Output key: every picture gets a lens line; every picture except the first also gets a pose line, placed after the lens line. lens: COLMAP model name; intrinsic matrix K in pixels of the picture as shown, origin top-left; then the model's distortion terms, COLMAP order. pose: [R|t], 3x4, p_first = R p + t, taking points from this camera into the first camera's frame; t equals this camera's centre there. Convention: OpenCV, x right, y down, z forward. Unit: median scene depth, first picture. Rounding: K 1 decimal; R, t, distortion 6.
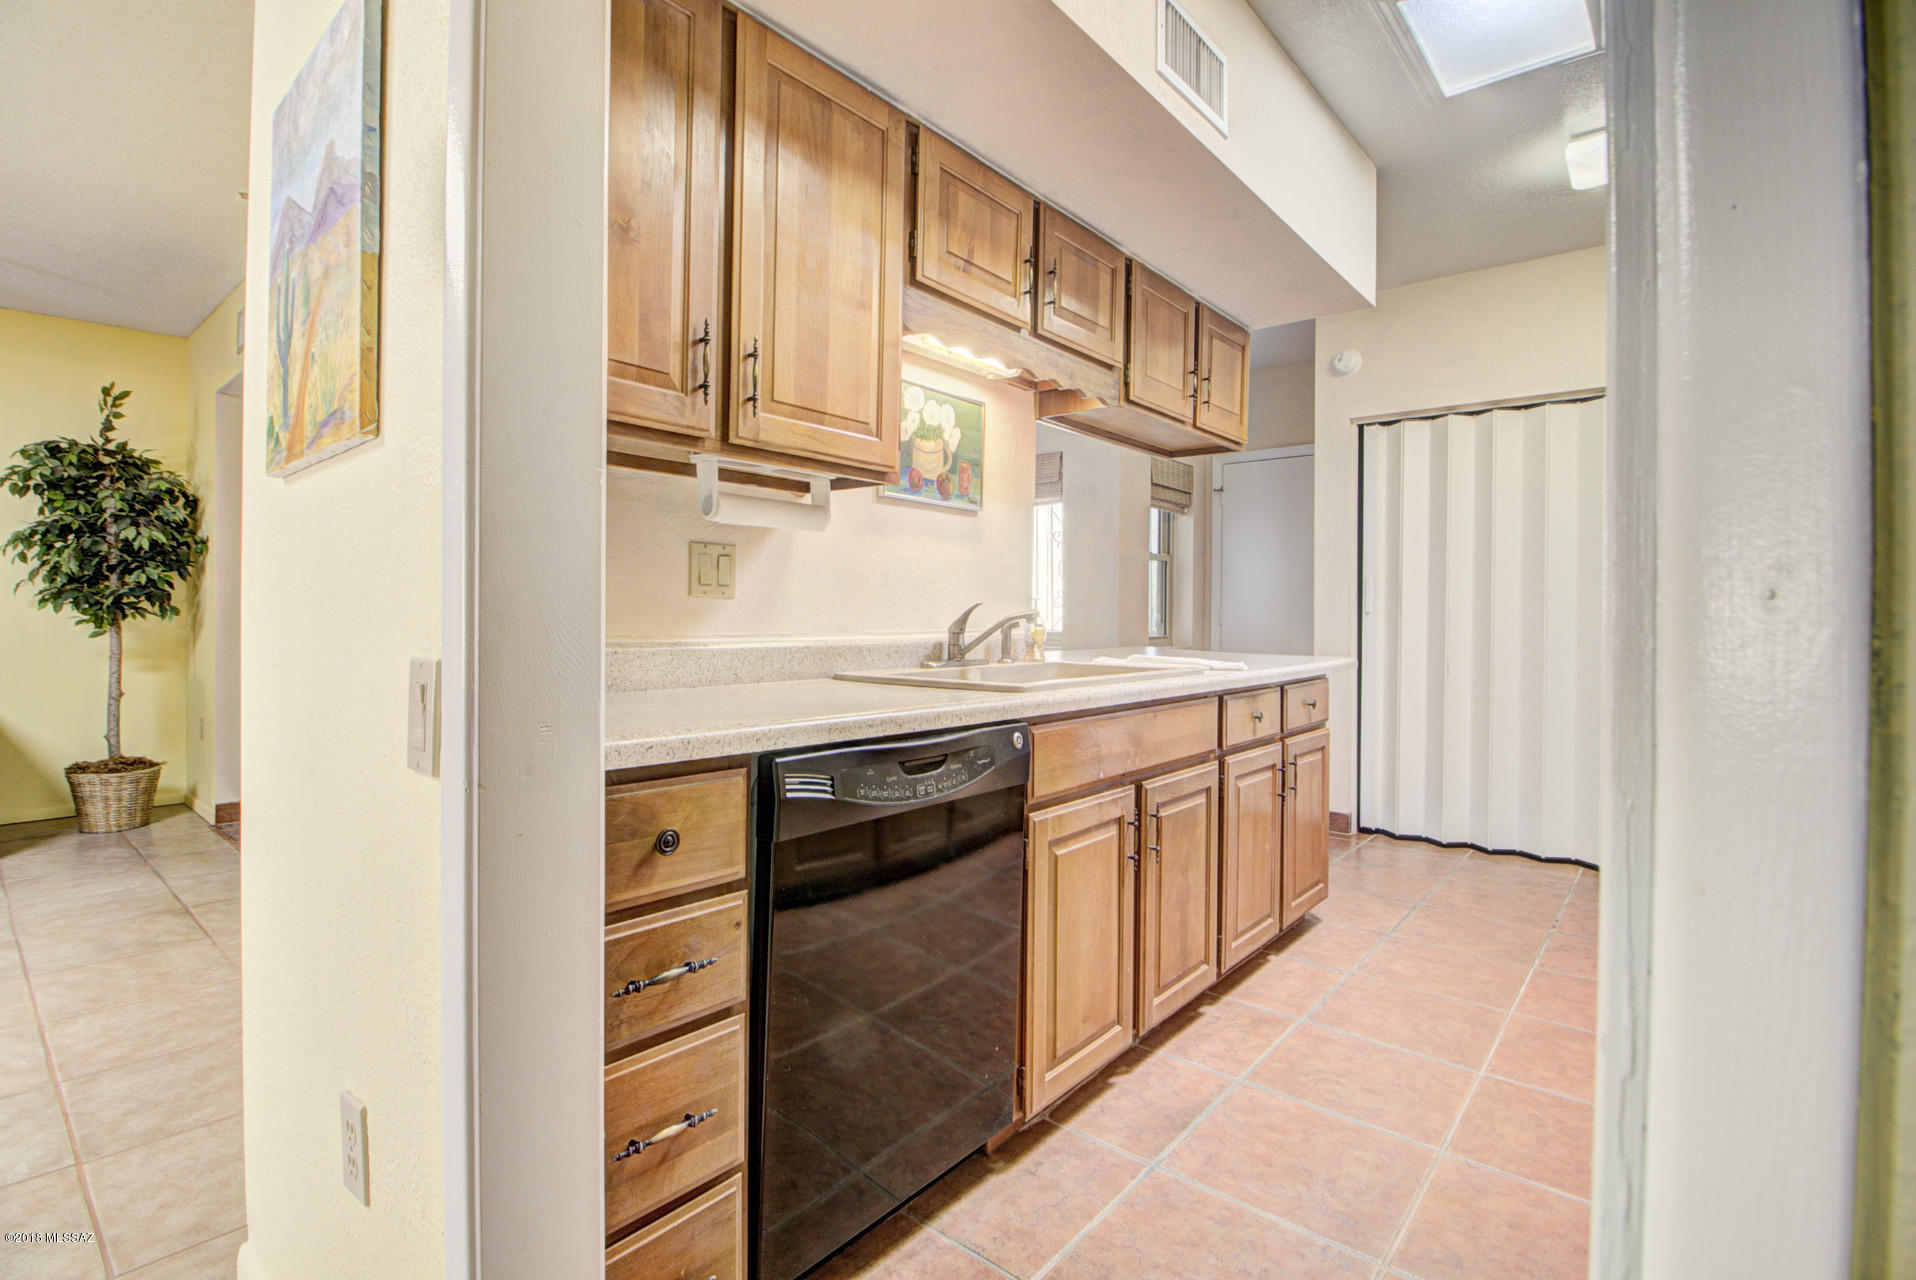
lens RADIAL K [[879.1, 0, 950.5], [0, 879.1, 621.3], [0, 0, 1]] dist [-0.000332, -0.013055]
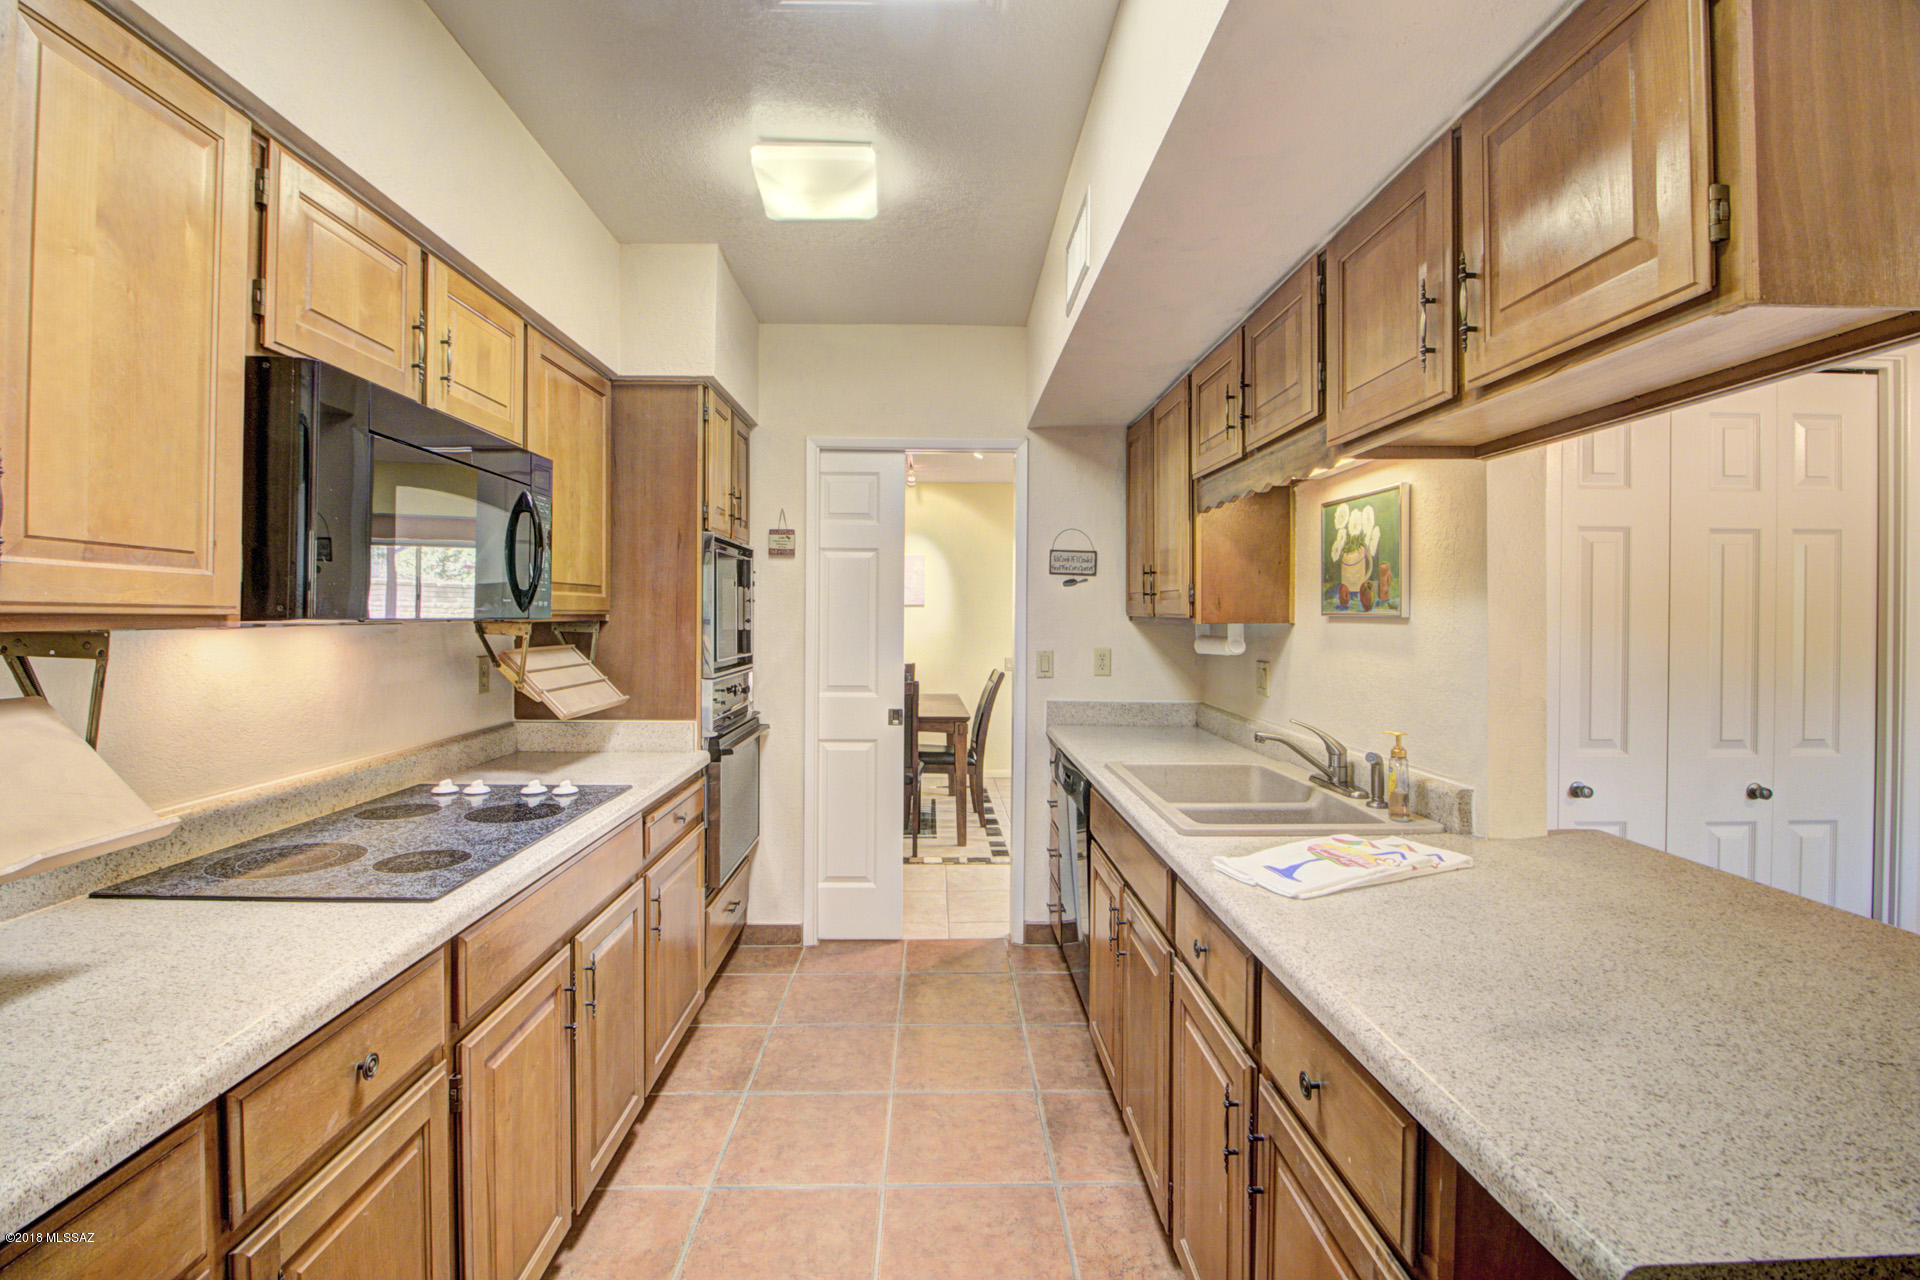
lens RADIAL K [[881.0, 0, 952.5], [0, 881.0, 621.3], [0, 0, 1]] dist [-0.000332, -0.013055]
pose [[-0.747718, -0.006439, -0.663985, 0.930016], [-0.011943, 0.999922, 0.003752, -0.125030], [0.663909, 0.010735, -0.747736, 1.401699]]
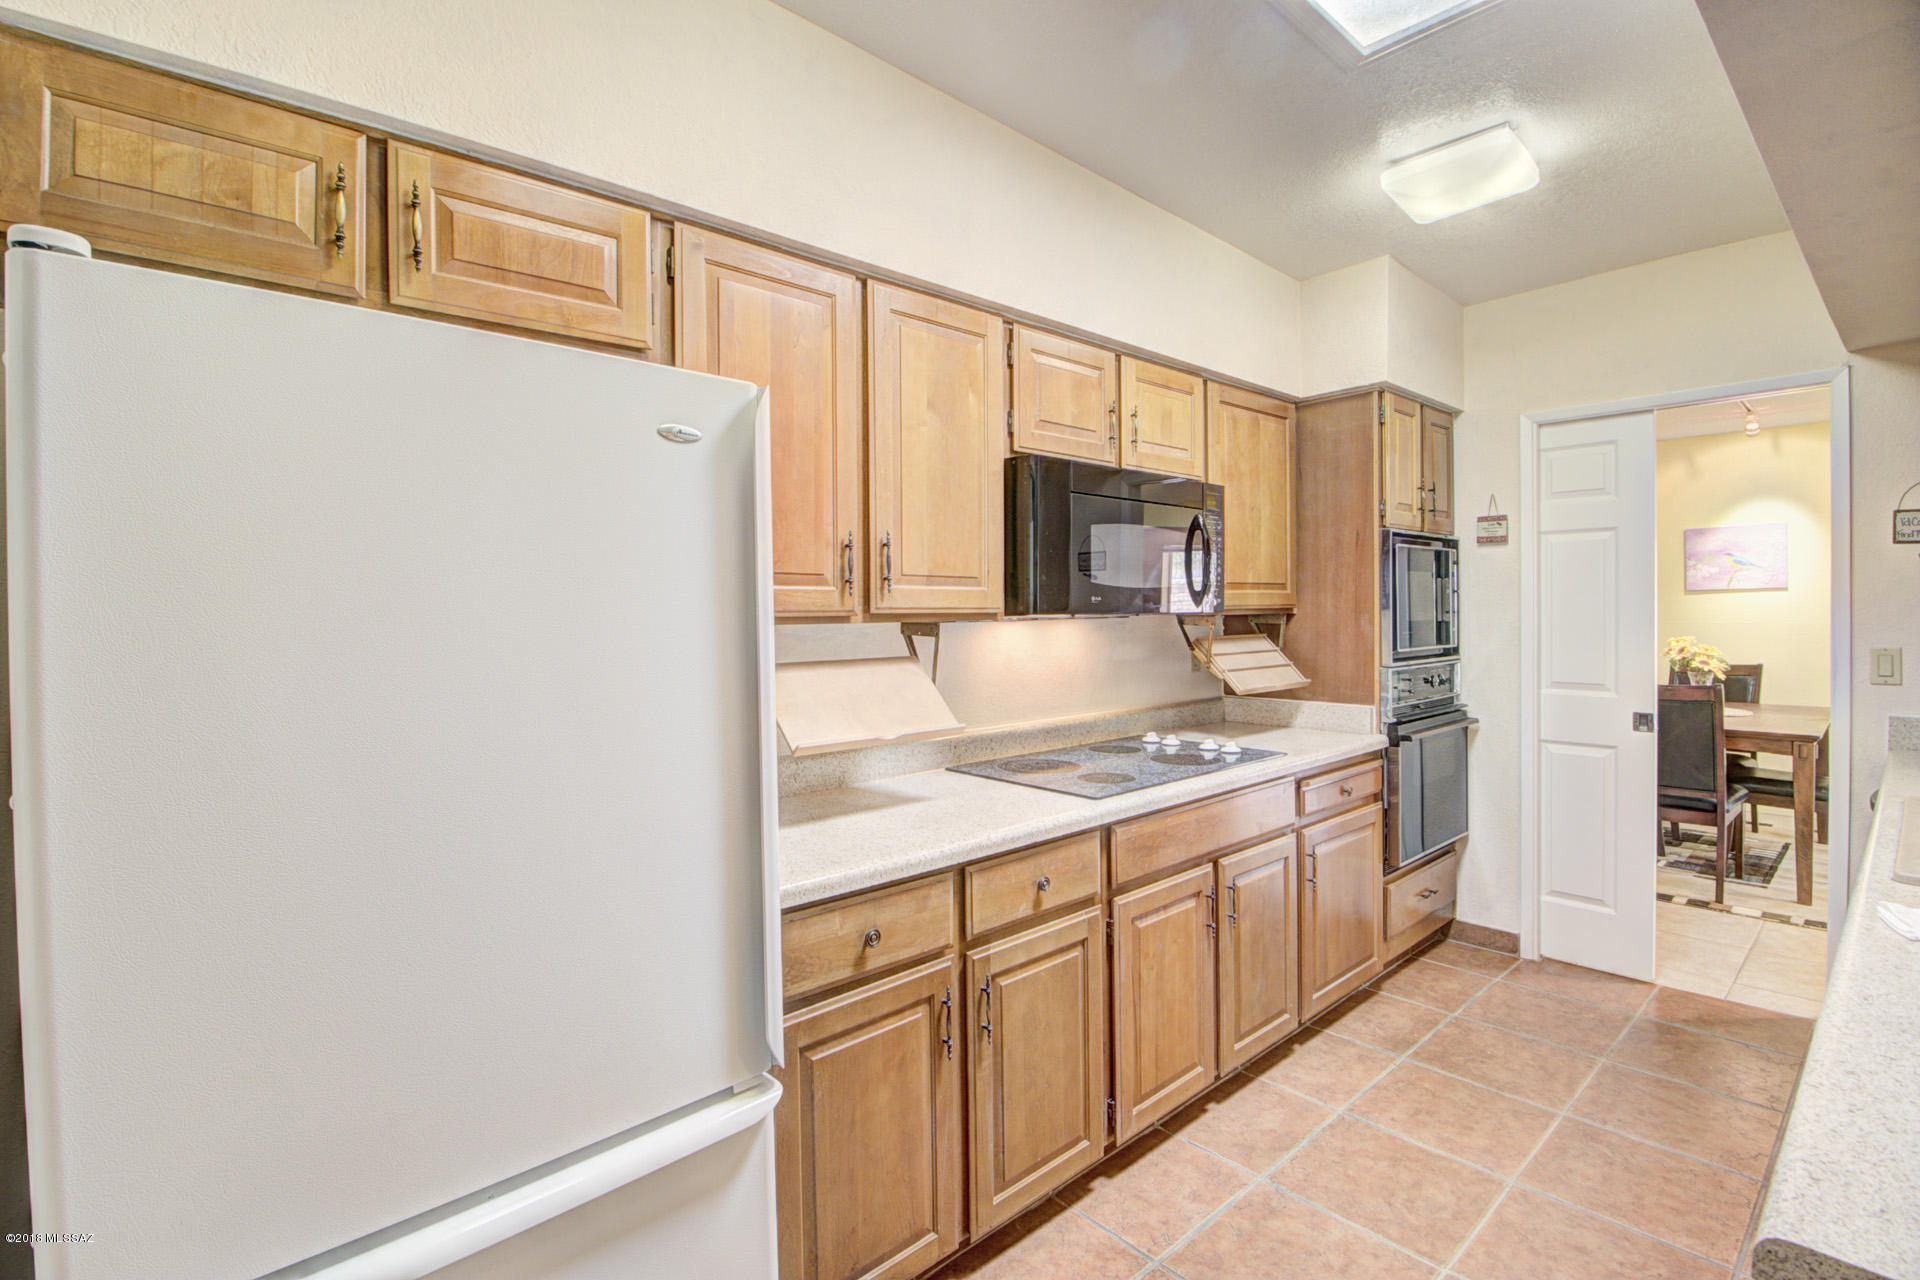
lens RADIAL K [[881.0, 0, 952.5], [0, 881.0, 621.3], [0, 0, 1]] dist [-0.000332, -0.013055]
pose [[-0.990322, 0.002082, 0.138772, 0.823889], [0.004308, 0.999867, 0.015744, -0.127269], [-0.138720, 0.016189, -0.990199, 1.626072]]
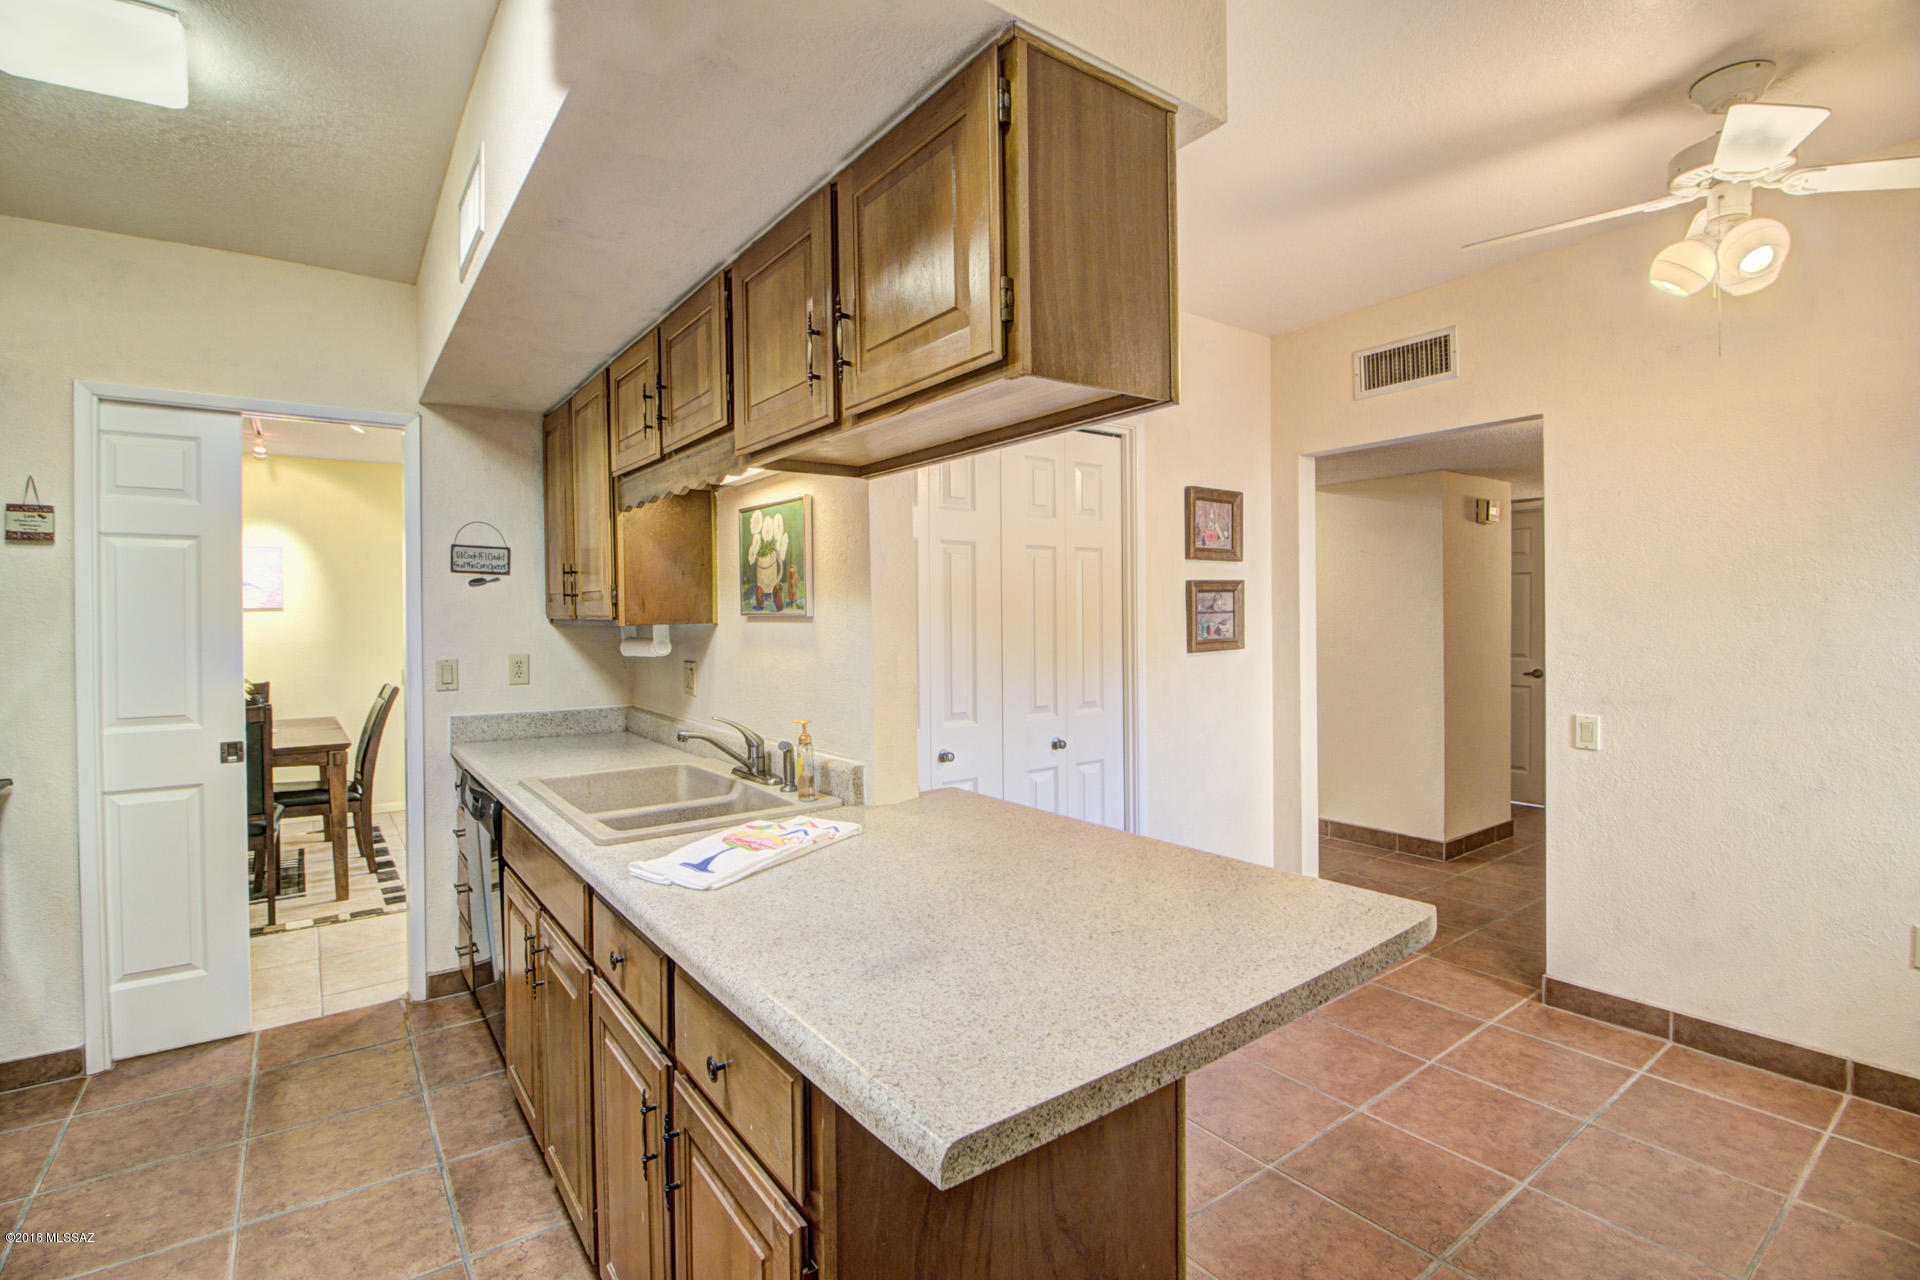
lens RADIAL K [[881.0, 0, 952.5], [0, 881.0, 621.3], [0, 0, 1]] dist [-0.000332, -0.013055]
pose [[-0.229240, 0.001806, -0.973368, 0.919471], [0.005420, 0.999985, 0.000579, -0.125219], [0.973355, -0.005143, -0.229246, 1.419980]]
